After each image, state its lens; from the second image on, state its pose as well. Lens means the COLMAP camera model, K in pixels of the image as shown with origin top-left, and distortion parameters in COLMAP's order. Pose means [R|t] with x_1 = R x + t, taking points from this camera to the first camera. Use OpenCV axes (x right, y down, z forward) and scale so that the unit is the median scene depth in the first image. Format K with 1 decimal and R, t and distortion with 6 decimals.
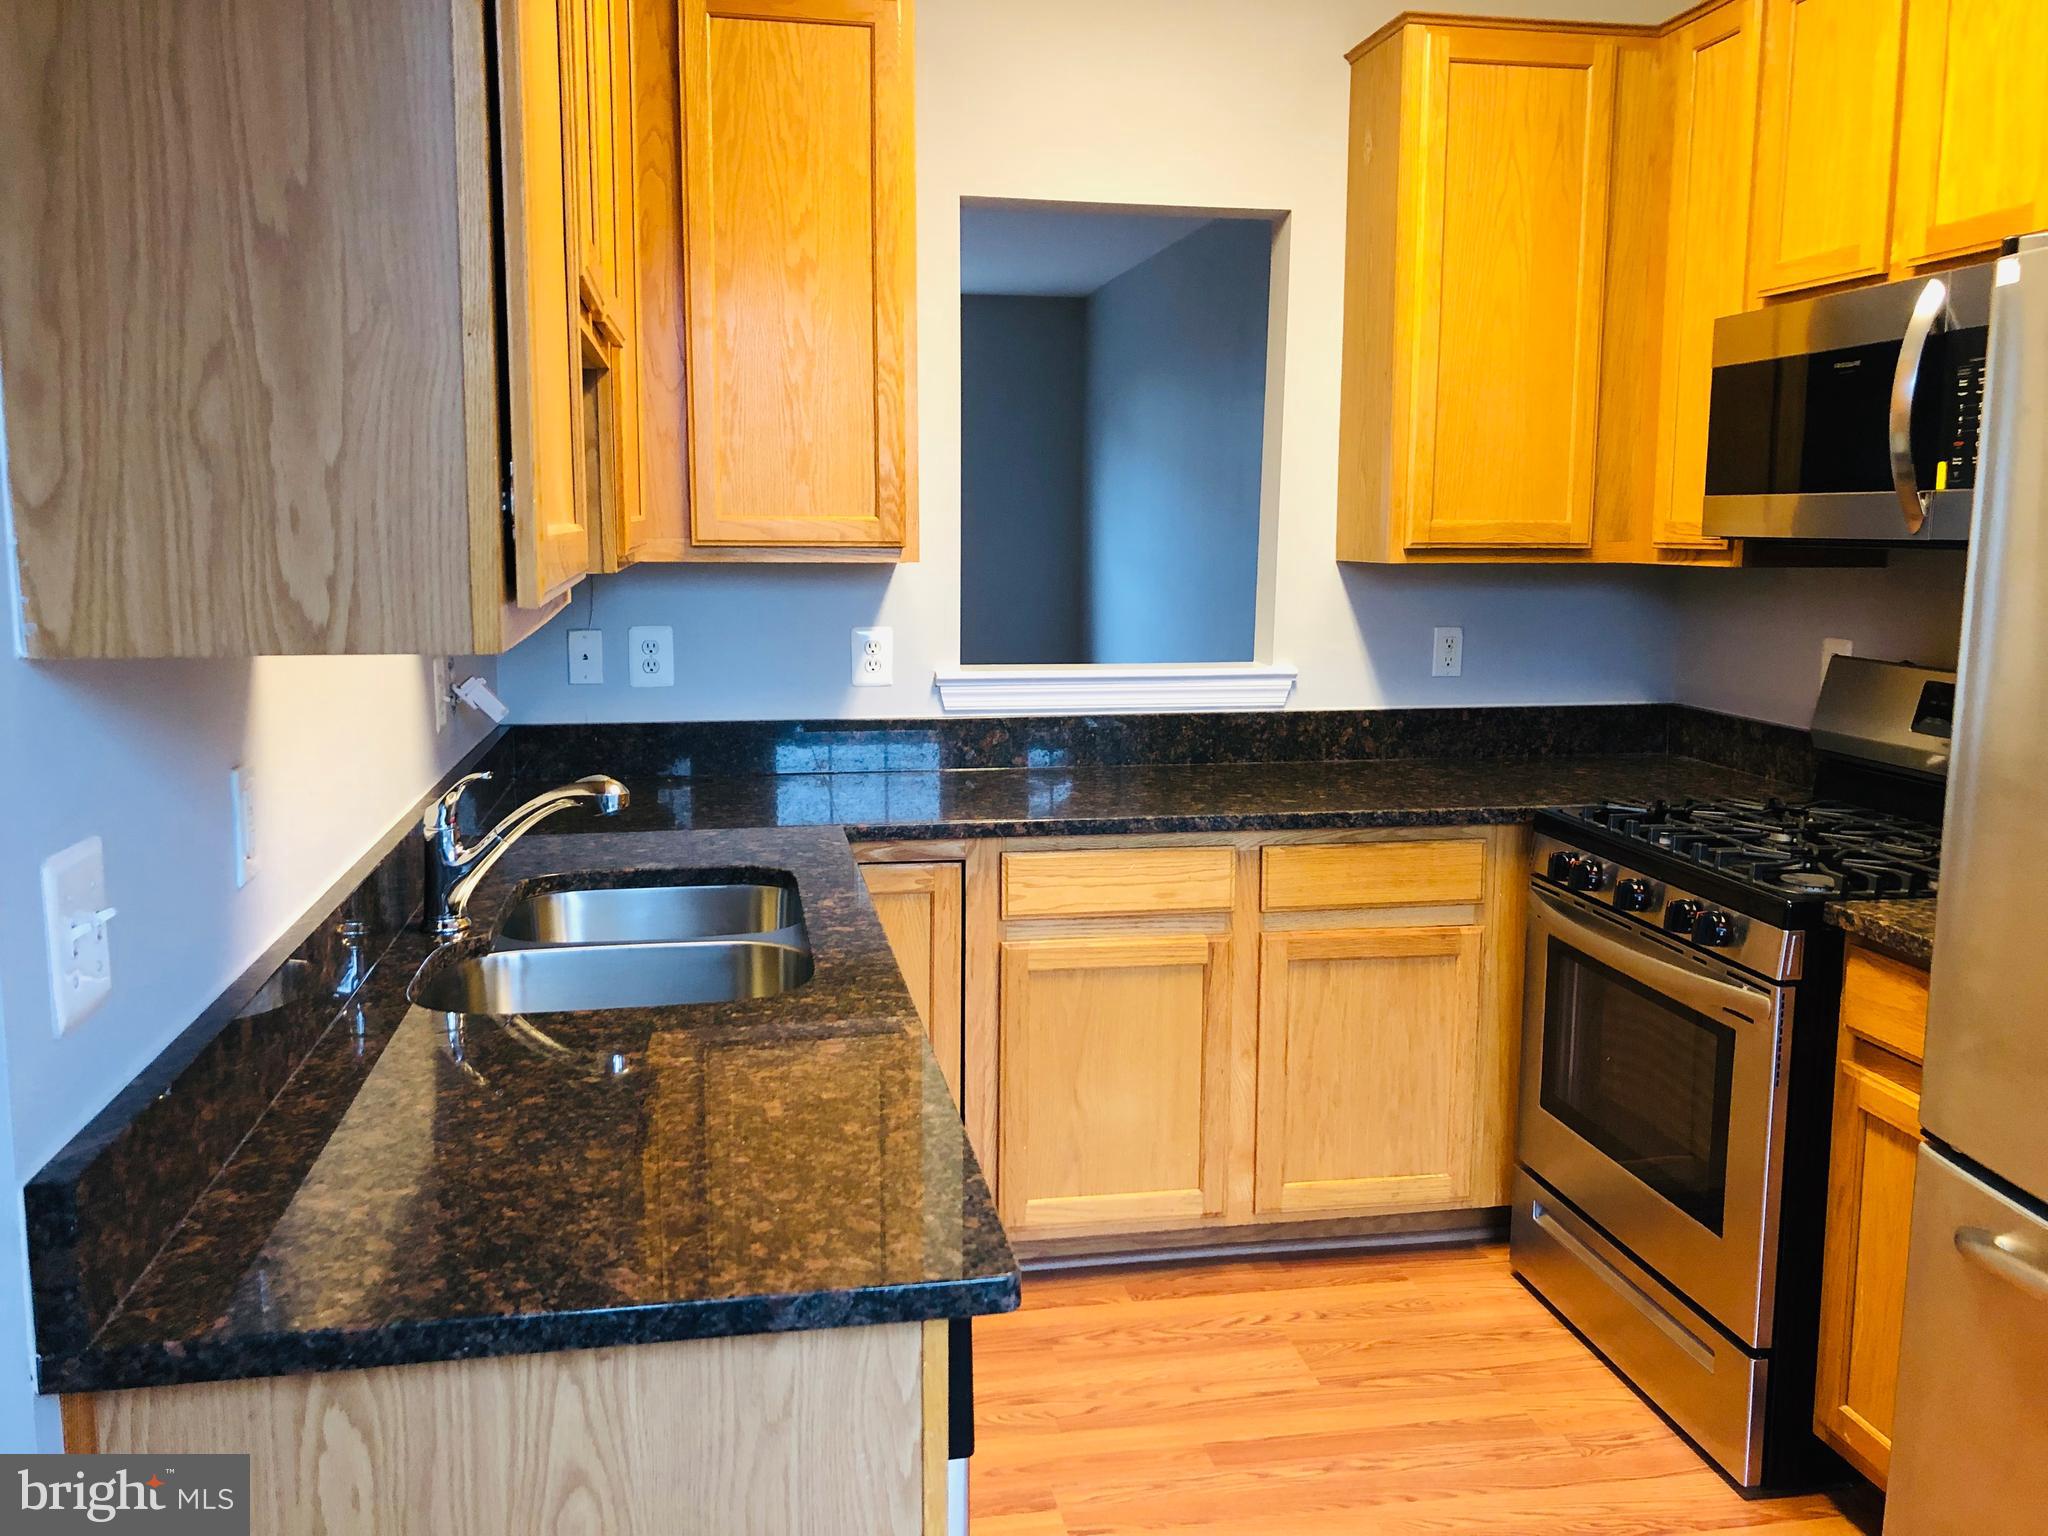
lens RADIAL K [[1661.0, 0, 1017.1], [0, 1661.0, 748.8], [0, 0, 1]] dist [0.020774, -0.006011]
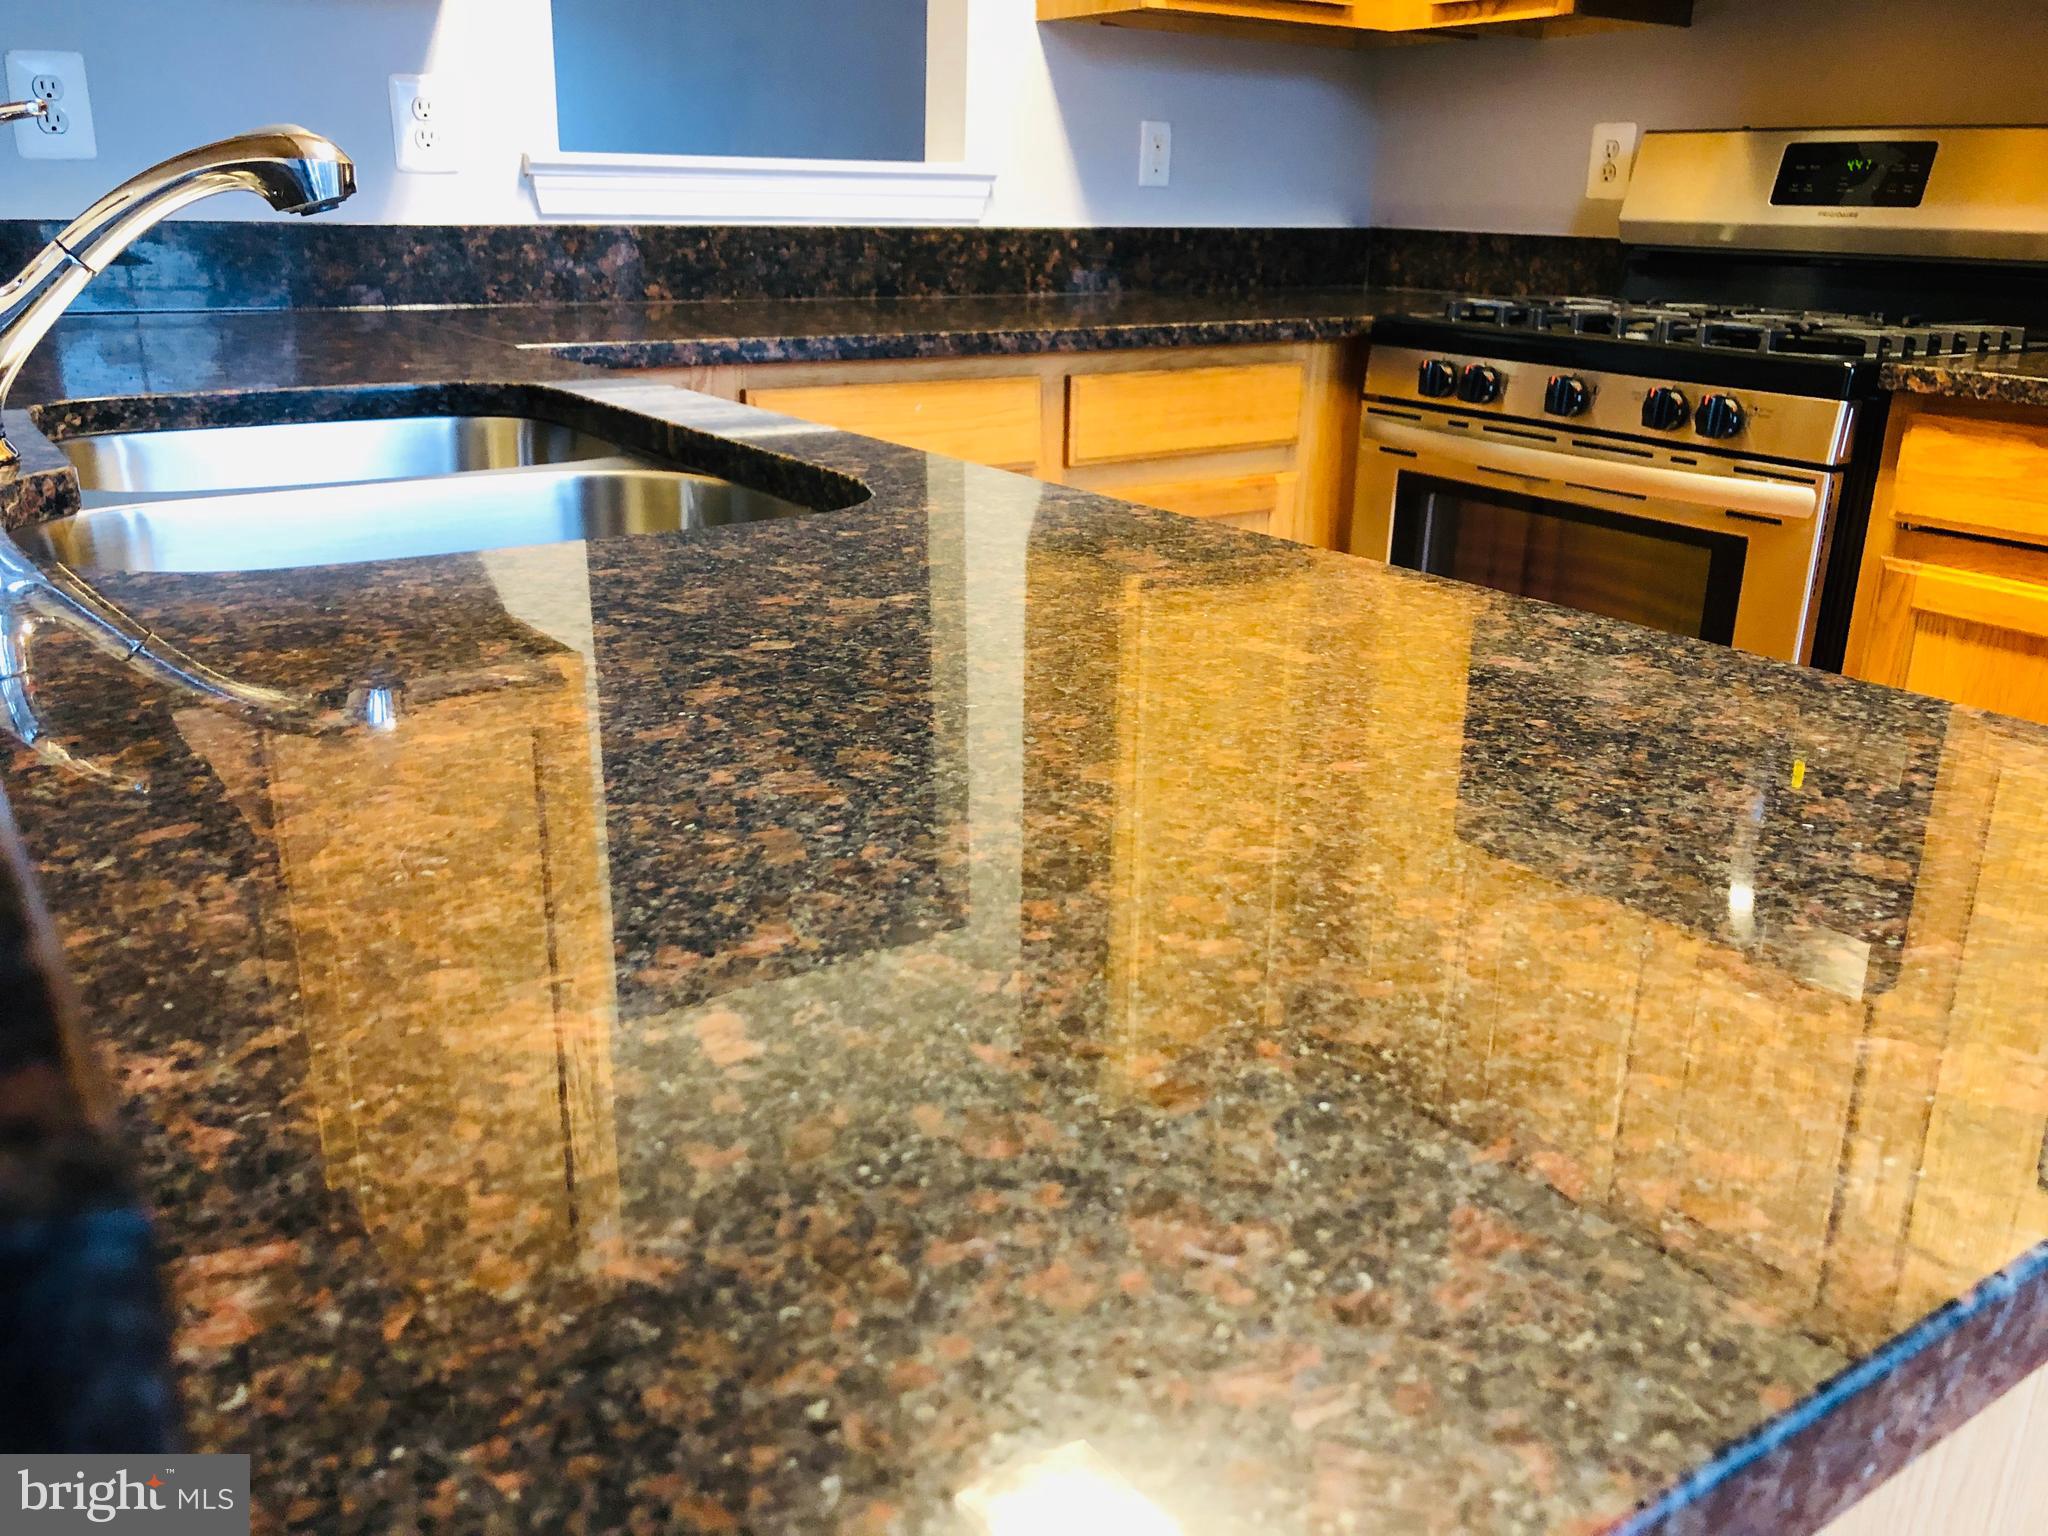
lens RADIAL K [[1715.2, 0, 1056.9], [0, 1715.2, 743.8], [0, 0, 1]] dist [0.006186, -0.000690]
pose [[0.908639, -0.119331, 0.400169, -0.186835], [0.043401, 0.980097, 0.193719, 0.072691], [-0.415321, -0.158653, 0.895733, 0.298505]]
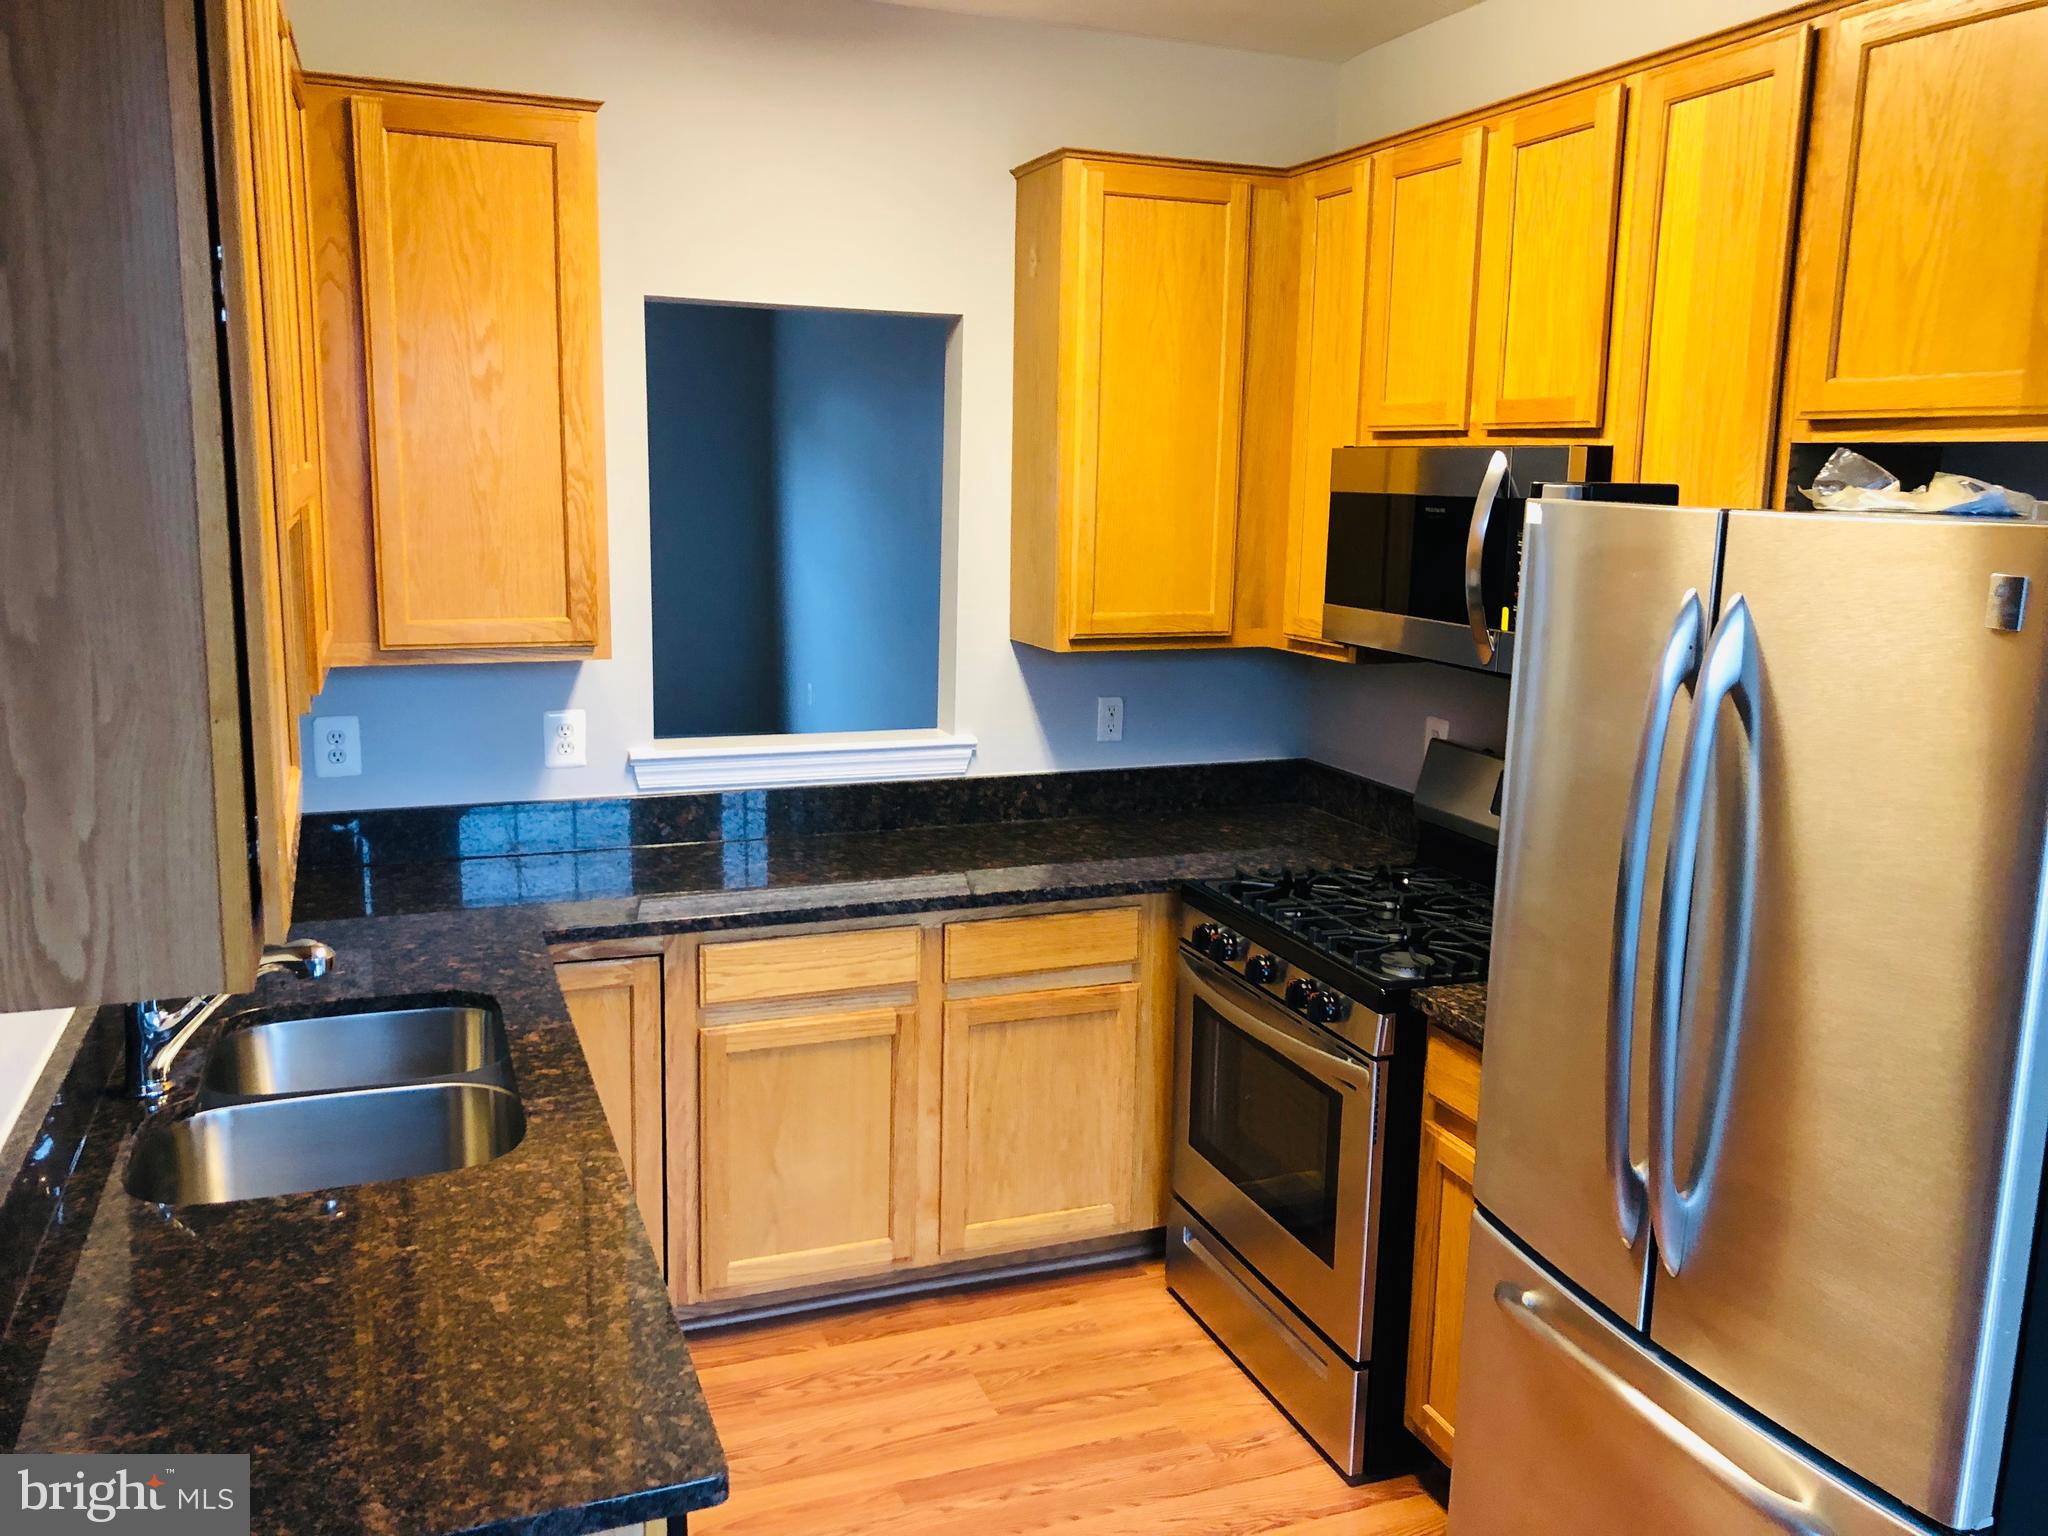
lens RADIAL K [[1653.9, 0, 1034.6], [0, 1653.9, 769.4], [0, 0, 1]] dist [0.011104, -0.001026]
pose [[0.980815, -0.018055, 0.194101, -0.001971], [0.010078, 0.999067, 0.042006, -0.089944], [-0.194678, -0.039244, 0.980082, -0.070639]]
